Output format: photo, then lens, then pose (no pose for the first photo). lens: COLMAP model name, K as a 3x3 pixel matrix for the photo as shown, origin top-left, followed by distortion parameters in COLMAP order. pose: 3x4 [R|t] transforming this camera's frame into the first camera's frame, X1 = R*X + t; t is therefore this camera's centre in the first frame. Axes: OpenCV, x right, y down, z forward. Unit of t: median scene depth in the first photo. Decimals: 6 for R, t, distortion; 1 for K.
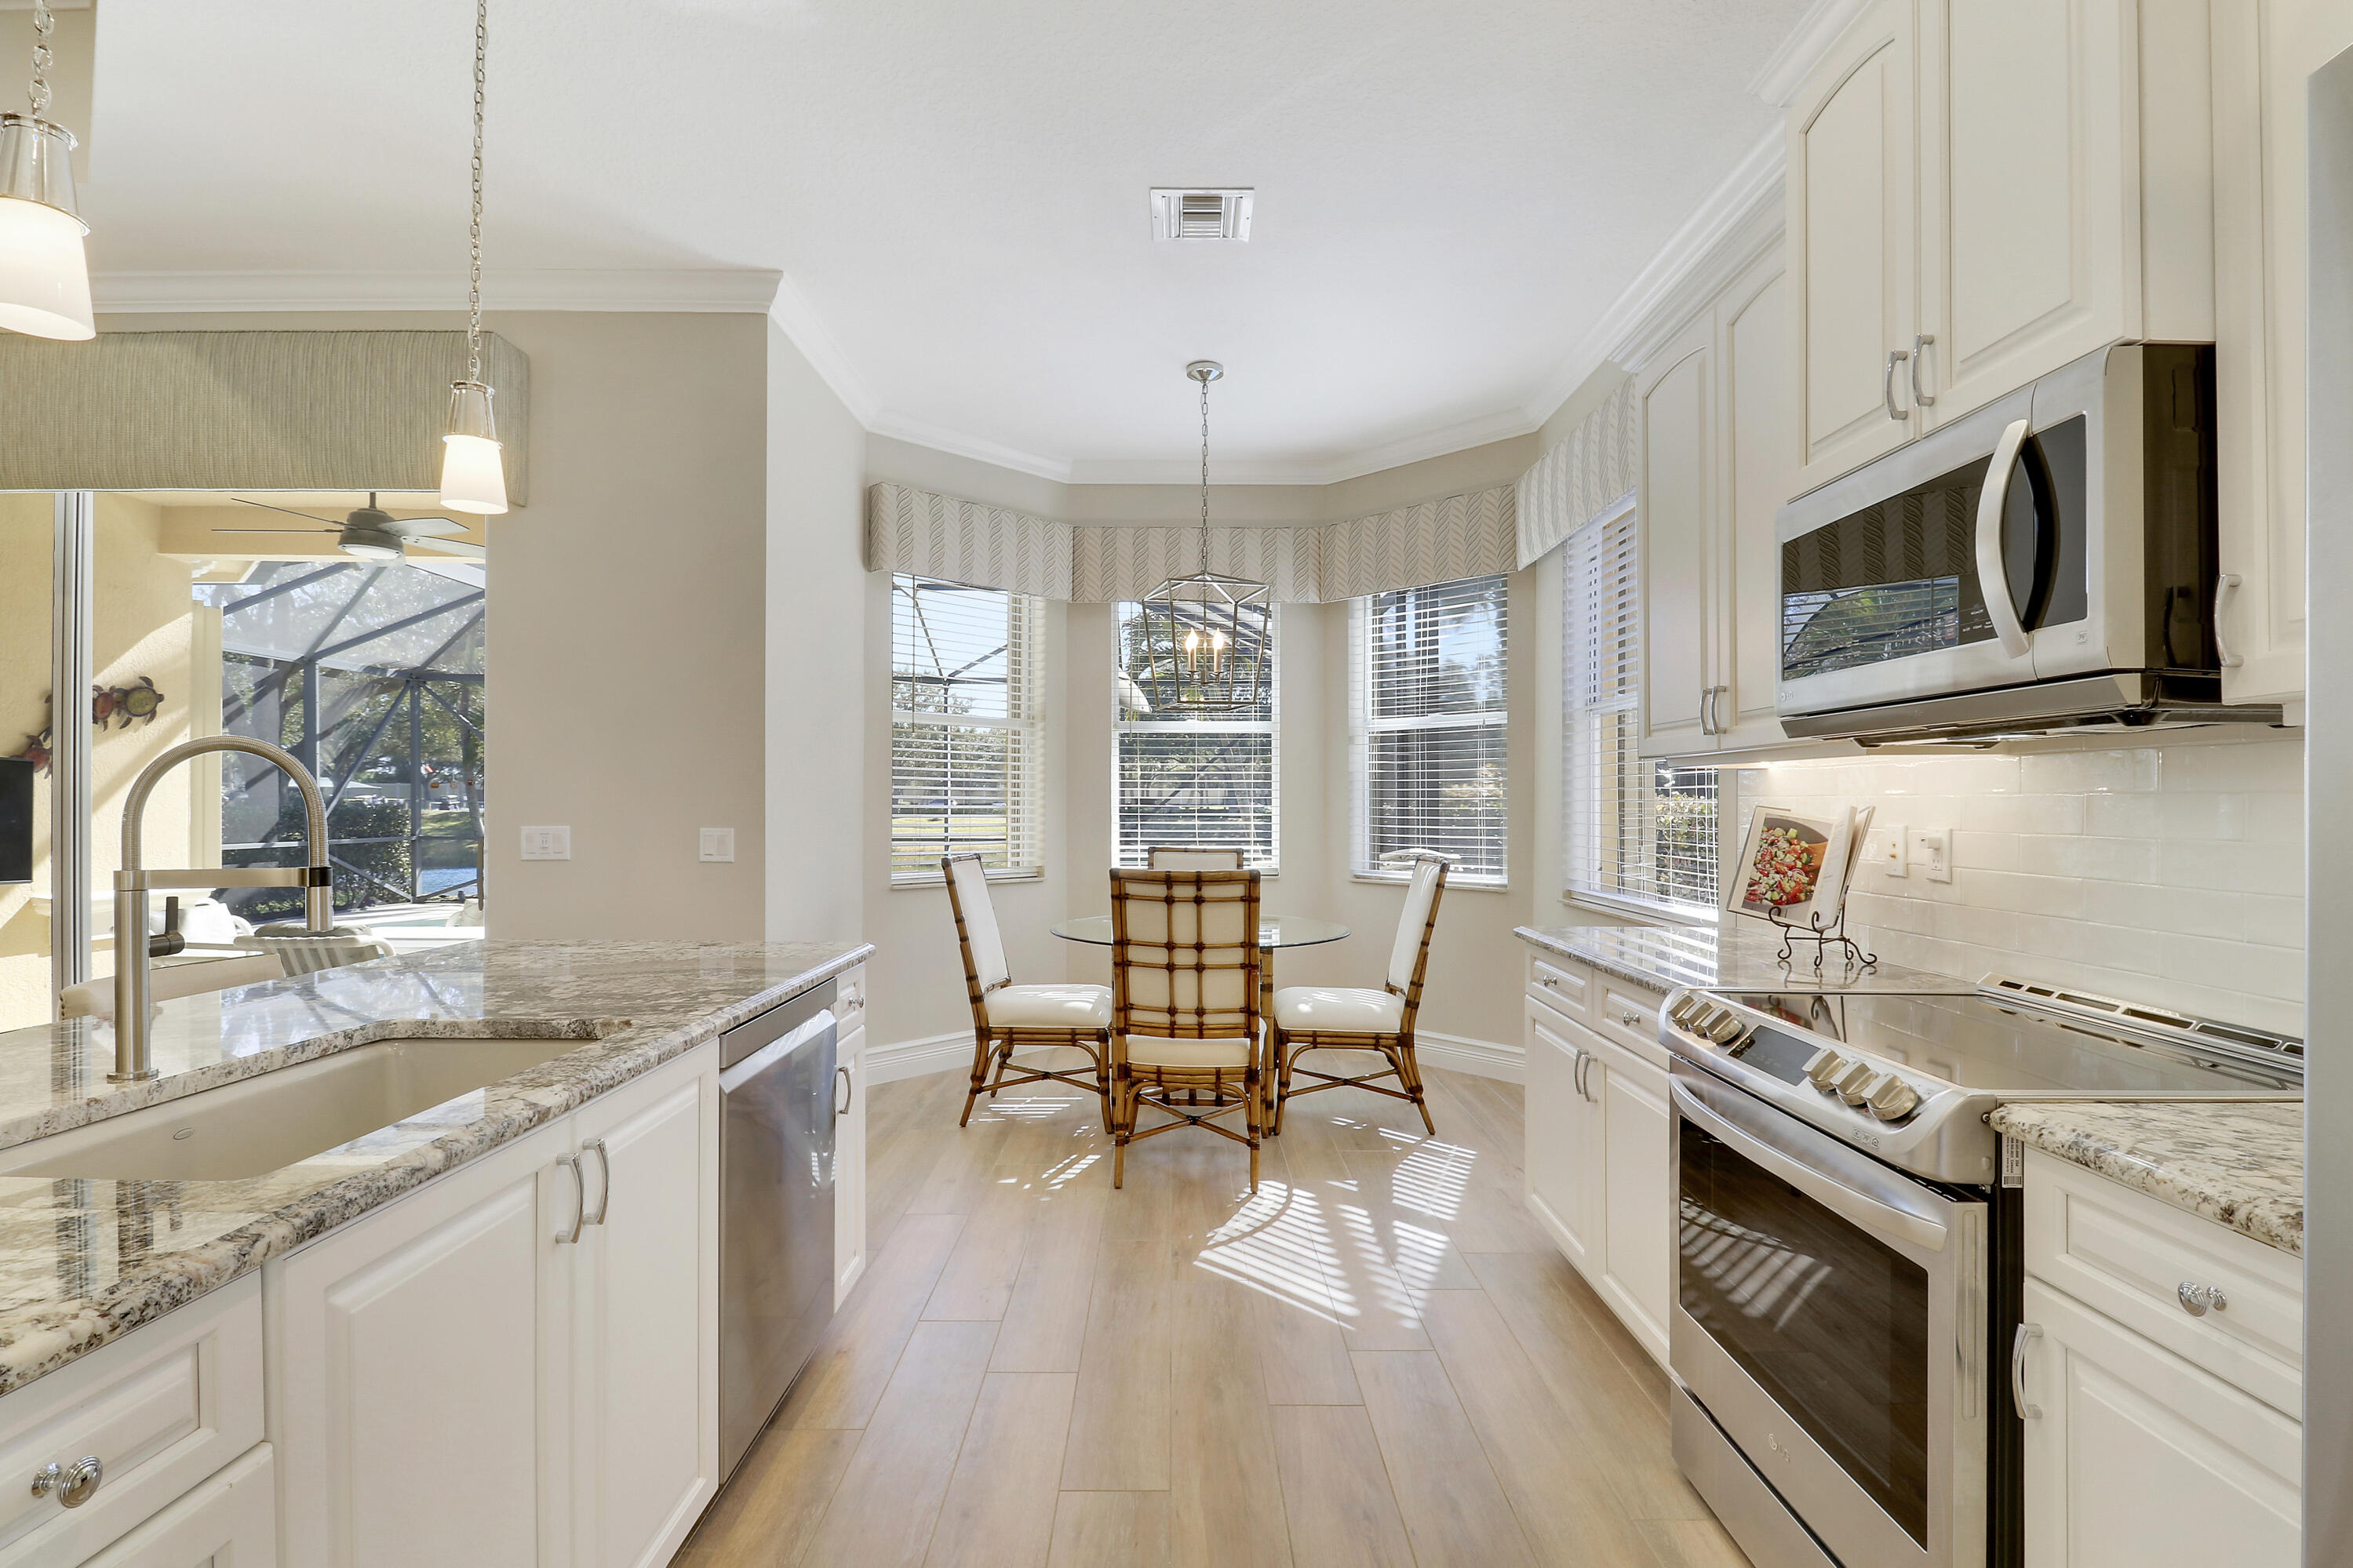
lens RADIAL K [[1099.3, 0, 1179.8], [0, 1099.3, 800.0], [0, 0, 1]] dist [0.007036, -0.012998]
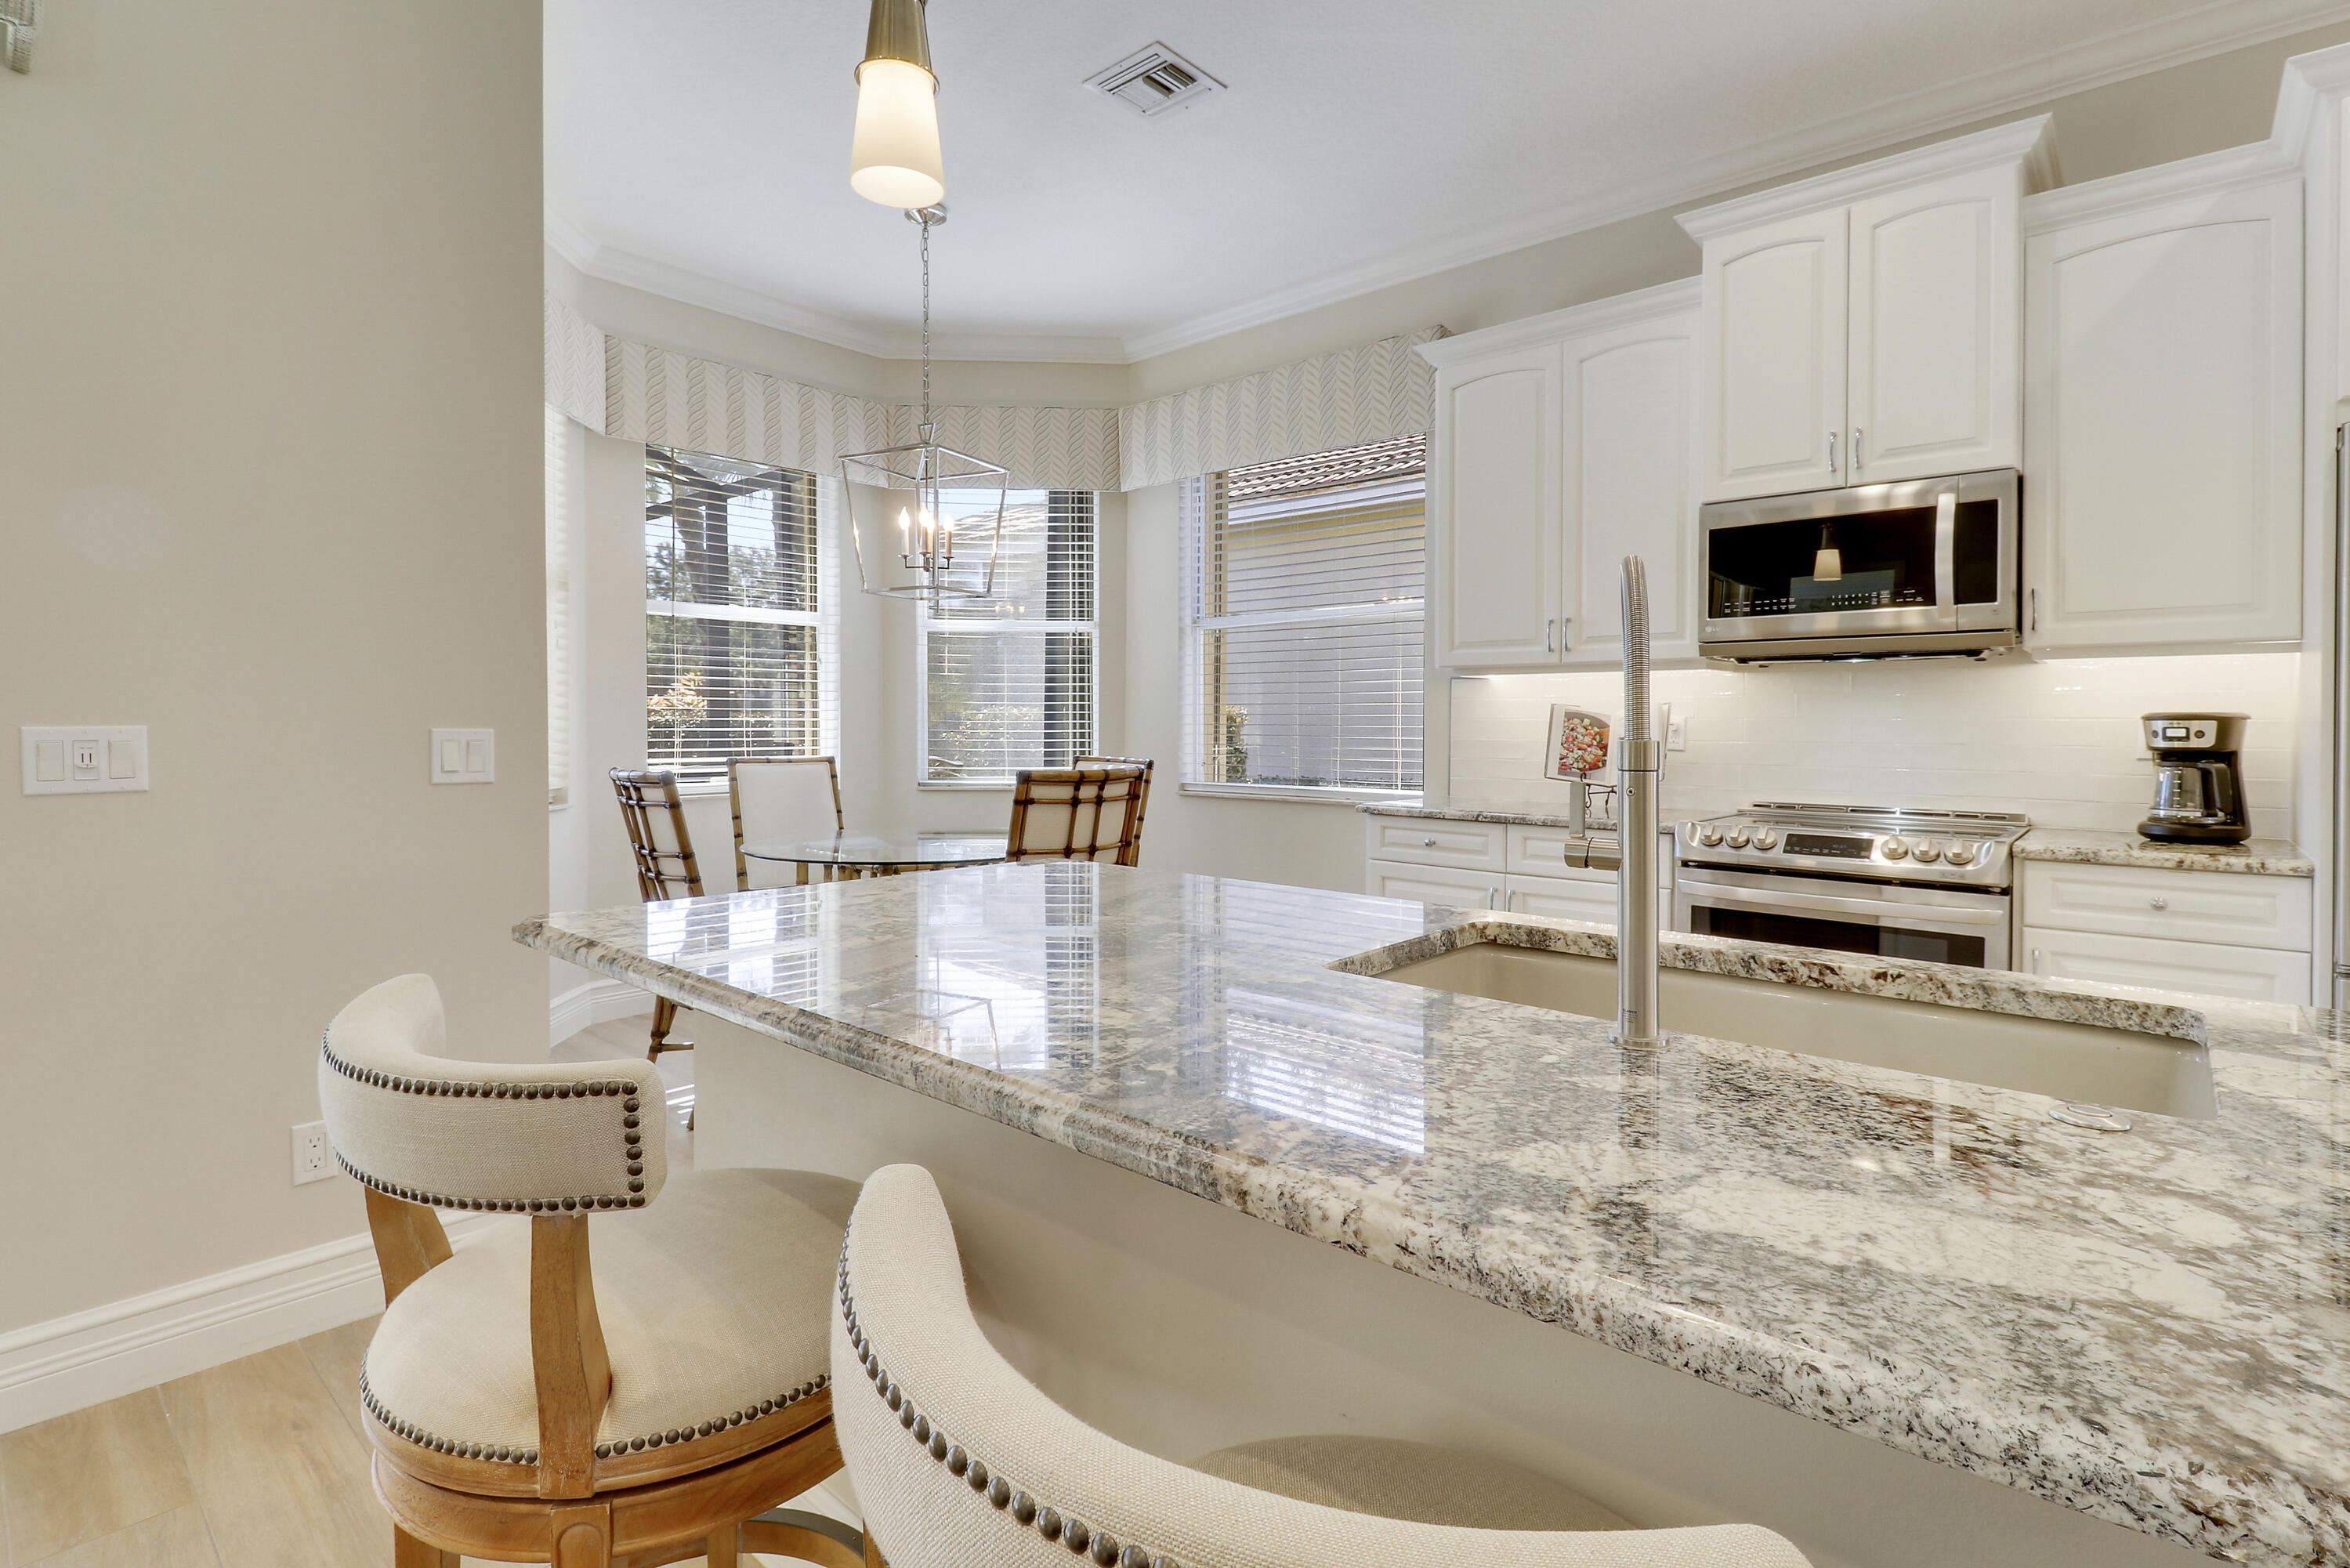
lens RADIAL K [[1104.0, 0, 1183.8], [0, 1104.0, 761.0], [0, 0, 1]] dist [0.002086, -0.007218]
pose [[0.658864, -0.026284, 0.751803, -0.641681], [-0.003225, 0.999282, 0.037762, 0.020393], [-0.752255, -0.027305, 0.658306, 0.309940]]
